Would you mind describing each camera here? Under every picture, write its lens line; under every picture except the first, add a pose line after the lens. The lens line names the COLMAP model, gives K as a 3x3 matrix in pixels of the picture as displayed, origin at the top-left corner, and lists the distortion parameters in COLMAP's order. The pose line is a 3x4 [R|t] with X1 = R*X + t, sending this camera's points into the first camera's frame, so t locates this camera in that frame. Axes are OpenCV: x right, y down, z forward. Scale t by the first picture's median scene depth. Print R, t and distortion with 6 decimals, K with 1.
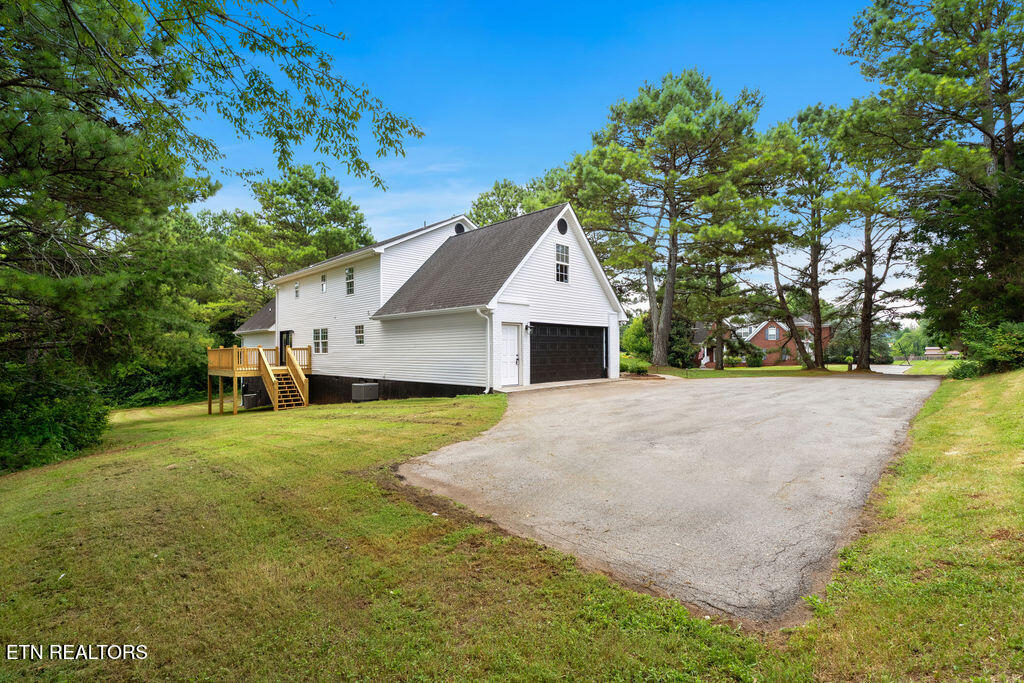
lens RADIAL K [[496.6, 0, 512.0], [0, 496.6, 341.5], [0, 0, 1]] dist [-0.001033, -0.000379]
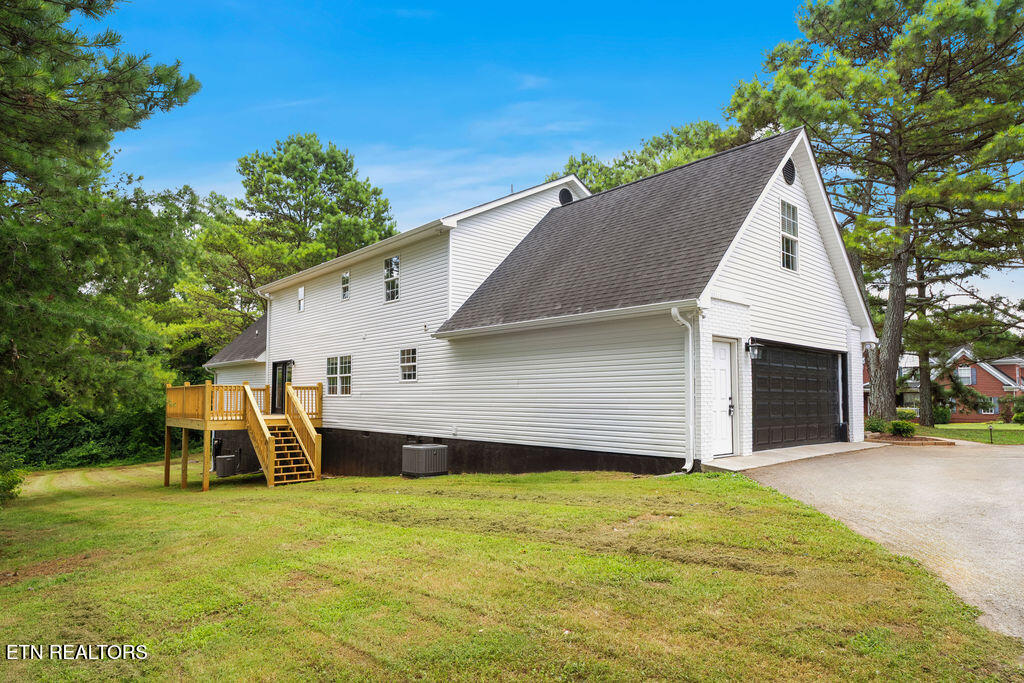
lens RADIAL K [[609.2, 0, 507.7], [0, 609.2, 364.7], [0, 0, 1]] dist [0.001007, 0.000701]
pose [[0.999116, 0.008433, -0.041187, -0.137481], [-0.009974, 0.999252, -0.037363, 0.012437], [0.040841, 0.037740, 0.998453, 0.225865]]
